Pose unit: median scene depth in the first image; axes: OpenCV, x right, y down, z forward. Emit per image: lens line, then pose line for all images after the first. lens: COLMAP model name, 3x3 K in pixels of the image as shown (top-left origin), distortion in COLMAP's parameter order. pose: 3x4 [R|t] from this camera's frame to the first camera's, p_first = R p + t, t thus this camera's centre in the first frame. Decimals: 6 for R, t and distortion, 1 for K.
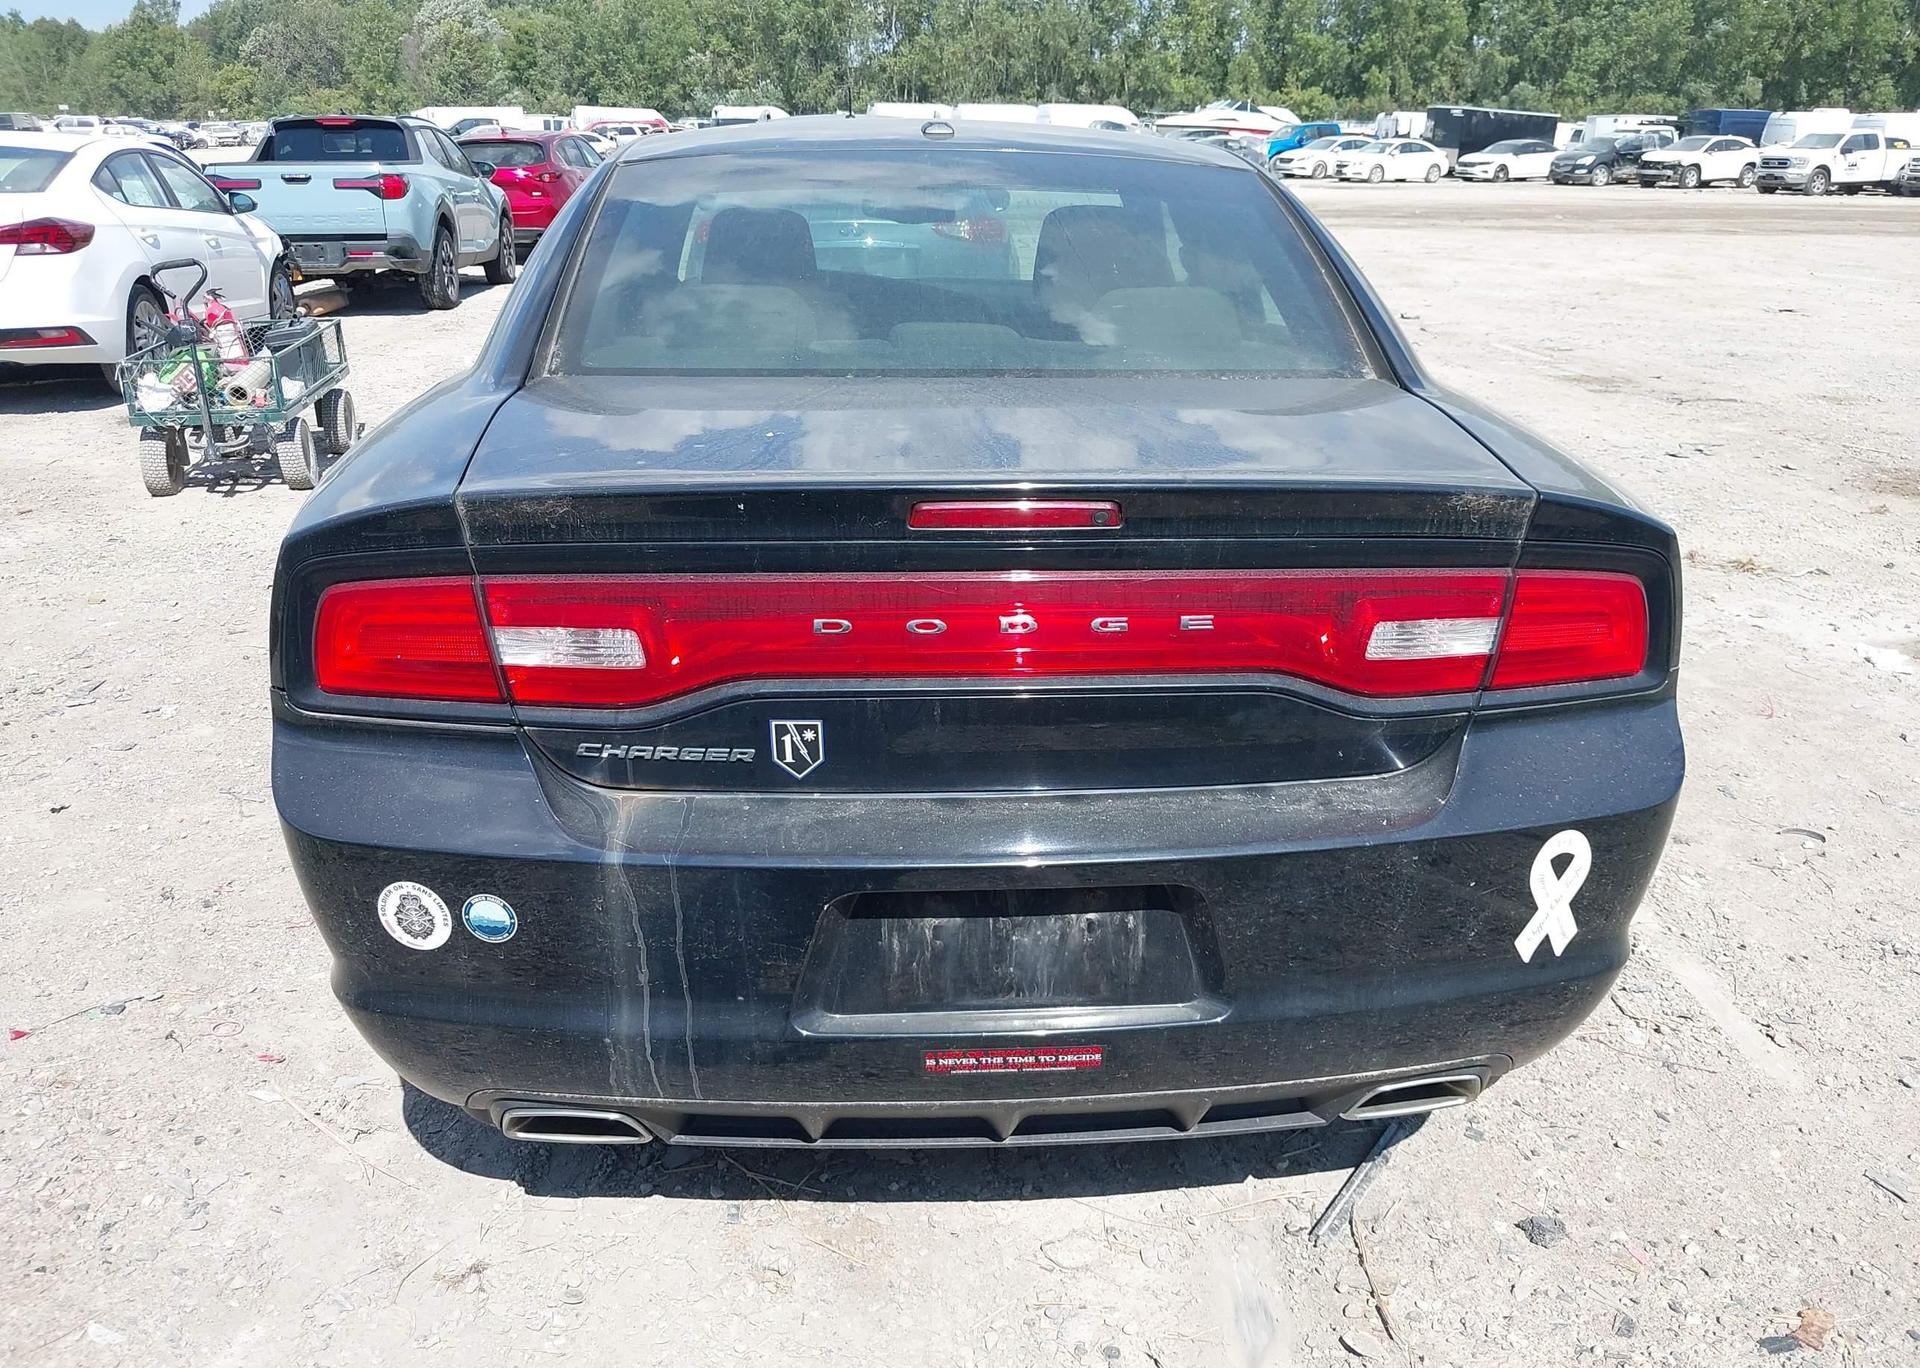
lens RADIAL K [[1574.7, 0, 995.4], [0, 1574.7, 675.5], [0, 0, 1]] dist [0.000674, 0.000924]
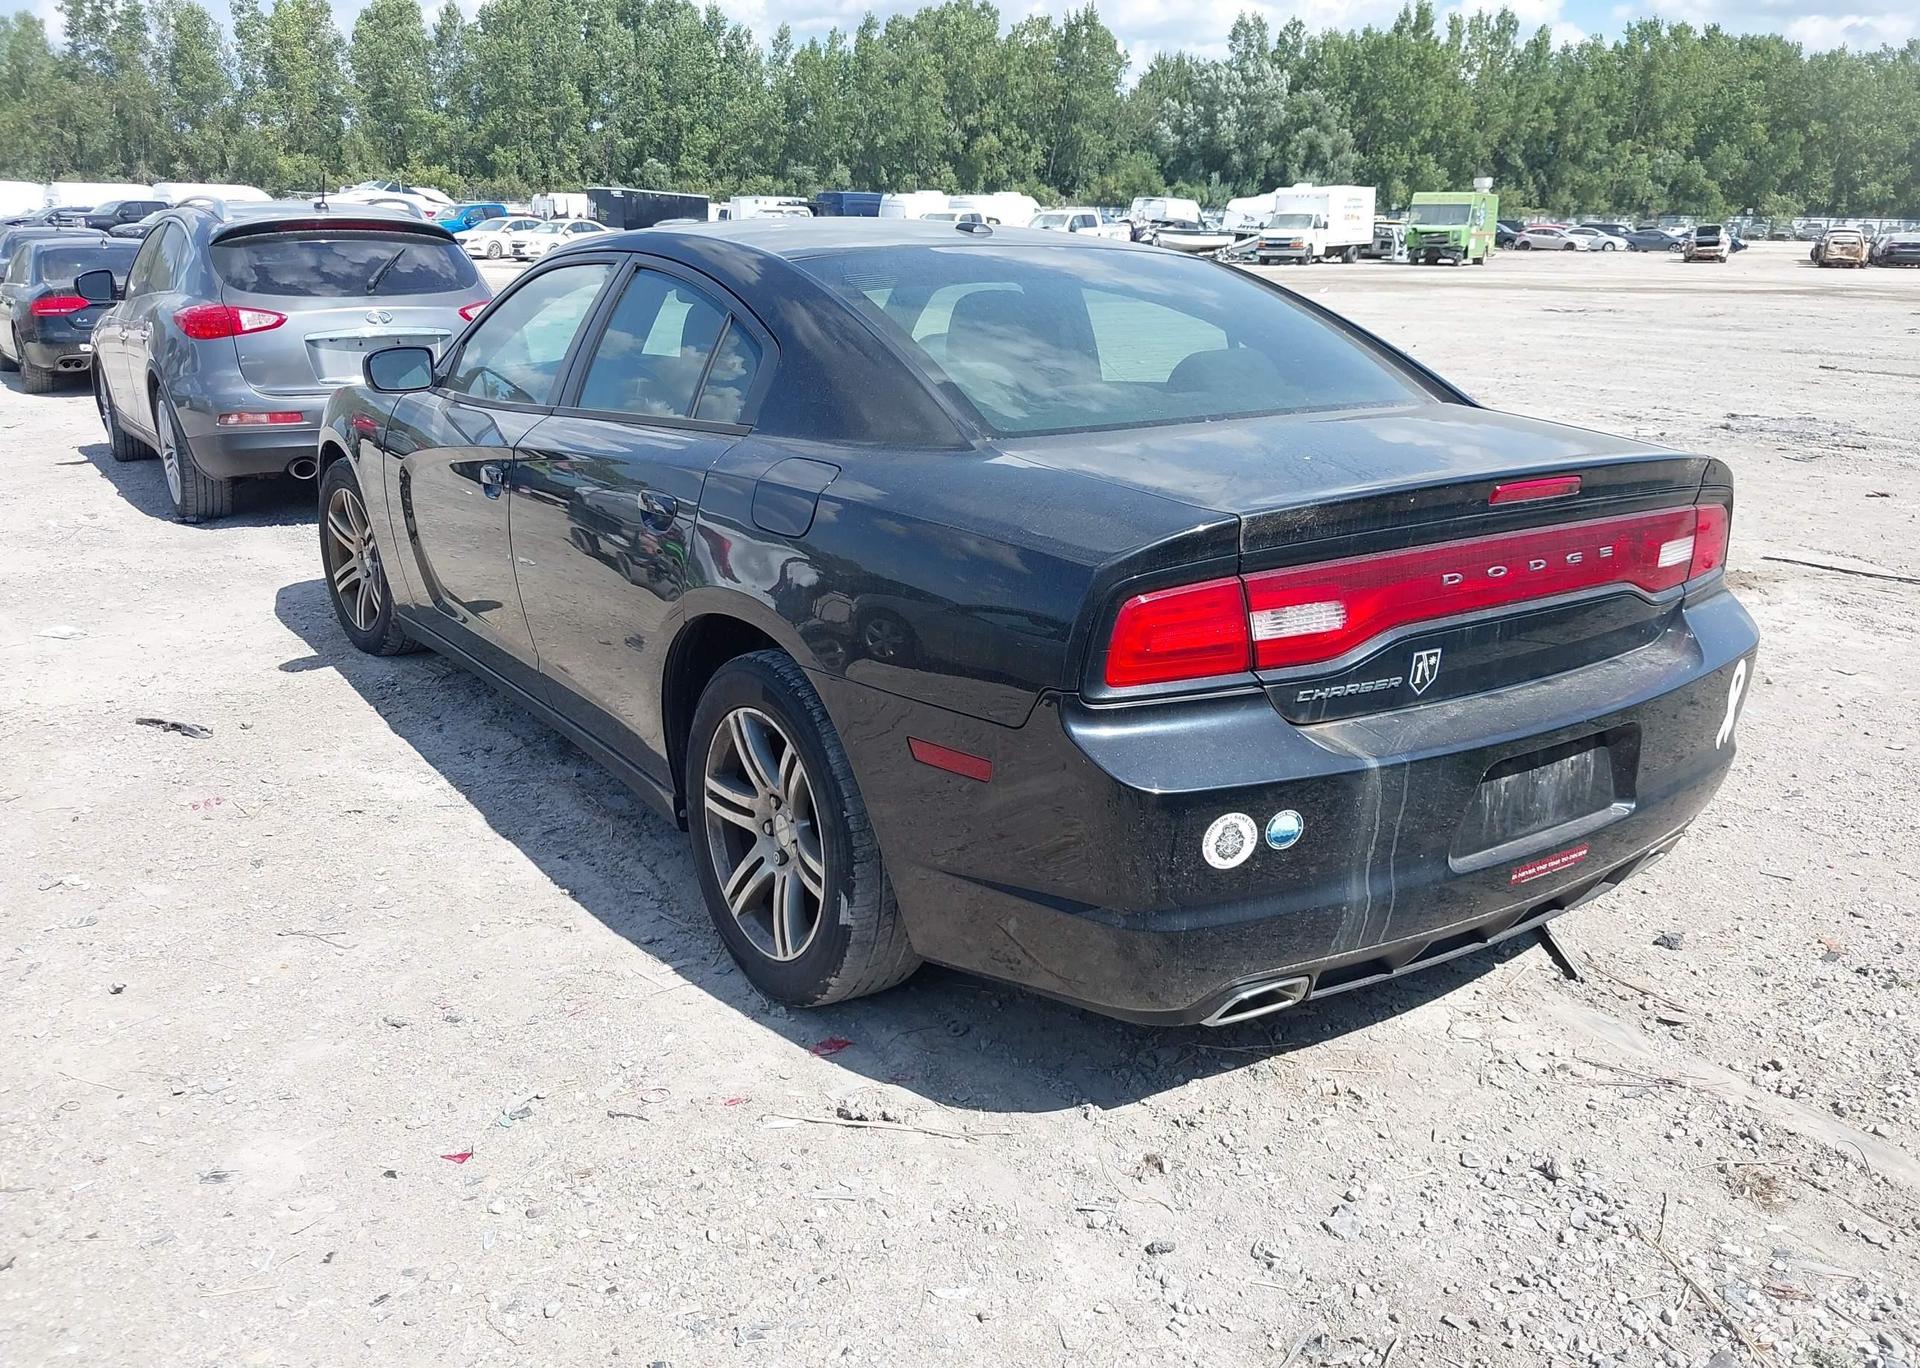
lens RADIAL K [[1576.7, 0, 980.0], [0, 1576.7, 683.1], [0, 0, 1]] dist [-0.006773, 0.001372]
pose [[0.866938, -0.143984, 0.477166, -0.047871], [0.163415, 0.986557, 0.000791, -0.000397], [-0.470865, 0.077290, 0.878813, -0.002009]]
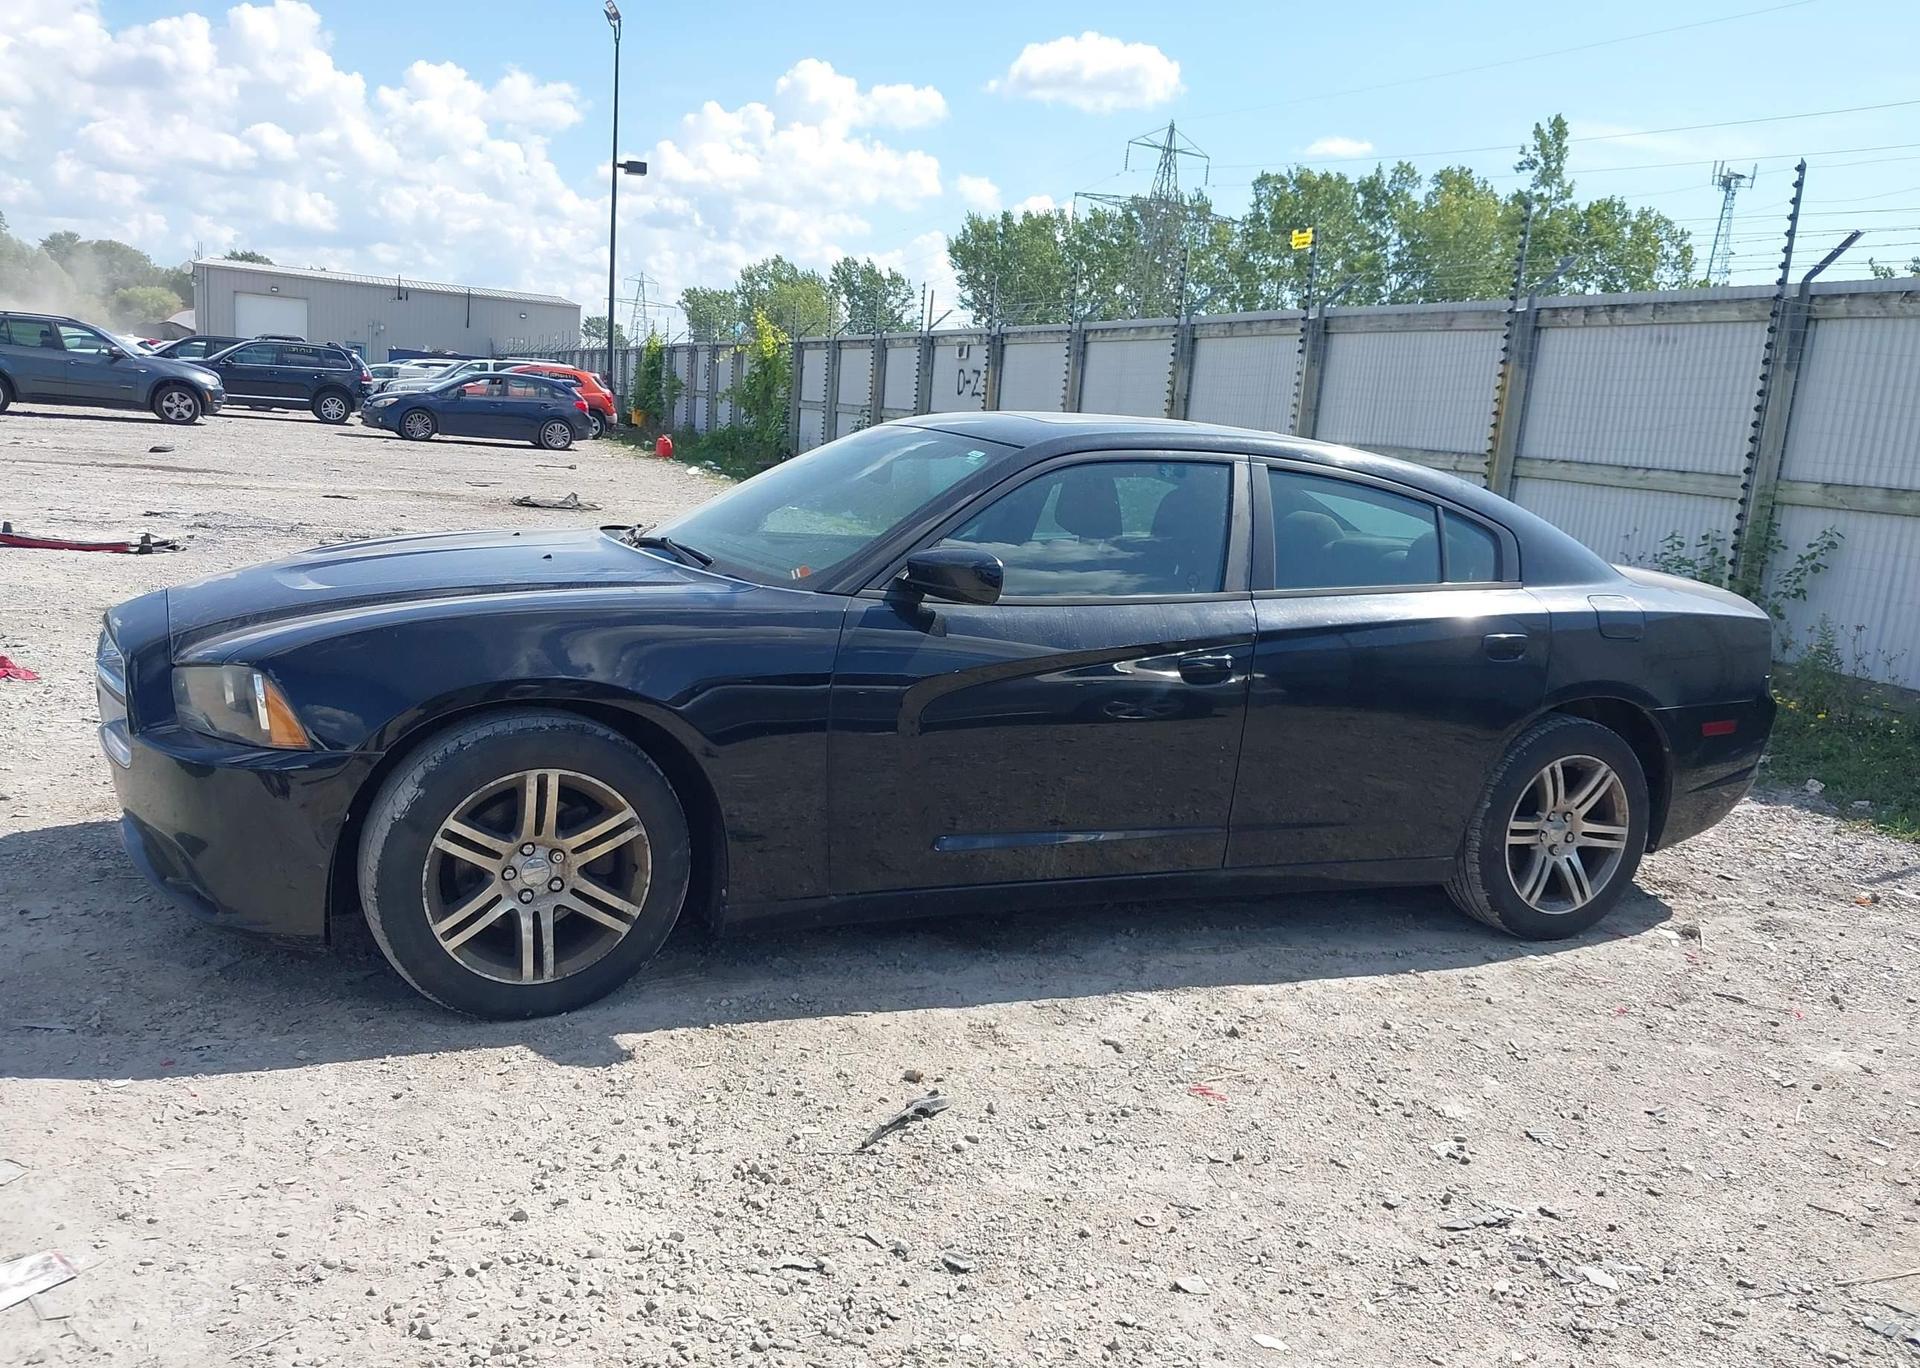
lens RADIAL K [[1576.7, 0, 980.0], [0, 1576.7, 683.1], [0, 0, 1]] dist [-0.006773, 0.001372]
pose [[-0.347410, -0.199365, 0.916275, -0.116534], [0.212751, 0.934898, 0.284083, -0.051179], [-0.913260, 0.293632, -0.282378, 0.146801]]
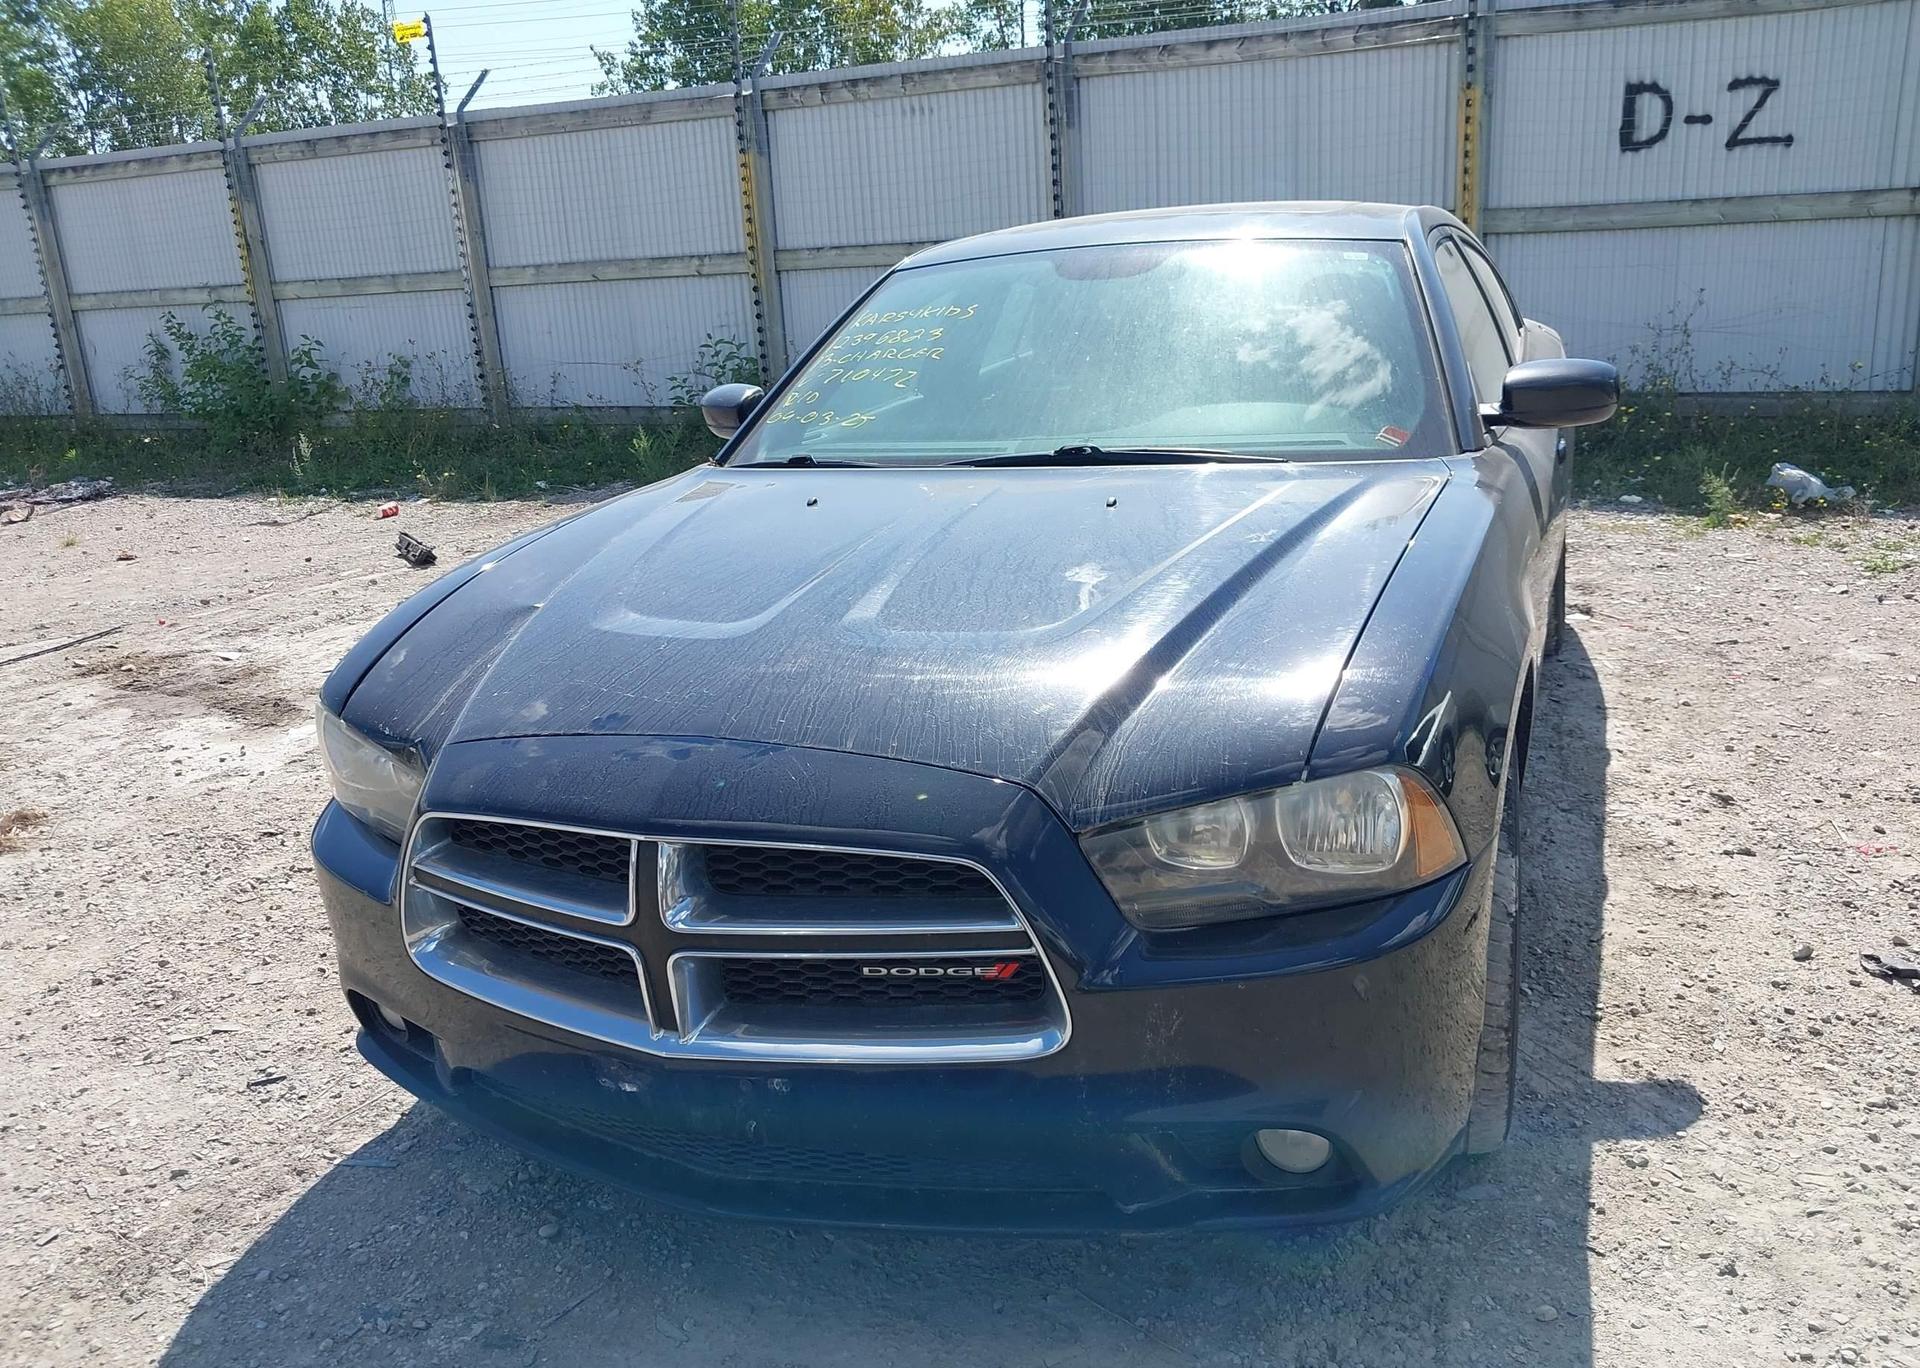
lens RADIAL K [[1583.8, 0, 974.0], [0, 1583.8, 686.6], [0, 0, 1]] dist [0.000446, -0.011752]
pose [[-0.915433, -0.071313, 0.396103, -0.031171], [0.166941, 0.828240, 0.534930, -0.065756], [-0.366216, 0.555818, -0.746292, 0.197901]]
